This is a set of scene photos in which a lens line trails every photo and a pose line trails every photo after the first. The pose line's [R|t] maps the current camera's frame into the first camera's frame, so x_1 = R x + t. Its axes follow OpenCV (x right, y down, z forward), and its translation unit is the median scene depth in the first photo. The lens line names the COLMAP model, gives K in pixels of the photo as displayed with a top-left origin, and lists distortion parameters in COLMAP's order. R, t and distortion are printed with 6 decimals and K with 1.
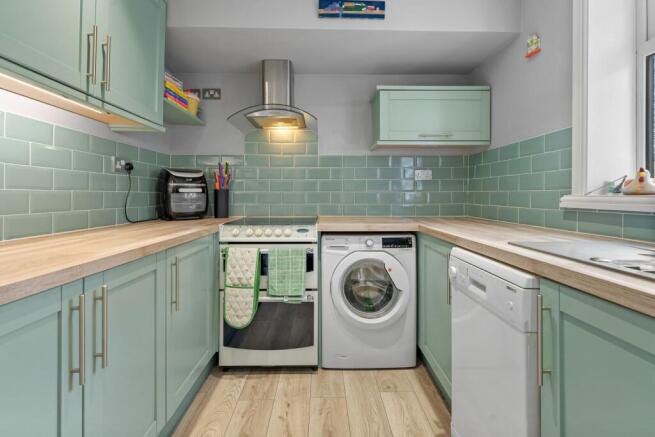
lens RADIAL K [[276.4, 0, 326.8], [0, 276.4, 193.7], [0, 0, 1]] dist [0.000016, -0.000363]
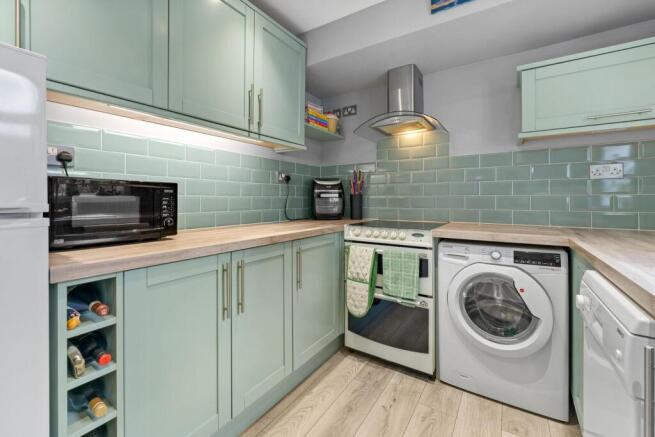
lens RADIAL K [[275.5, 0, 329.2], [0, 275.5, 200.5], [0, 0, 1]] dist [-0.002159, -0.000225]
pose [[0.830644, 0.001527, -0.556801, 0.200880], [0.003711, 0.999959, 0.008278, -0.000434], [0.556791, -0.008942, 0.830605, 0.003300]]
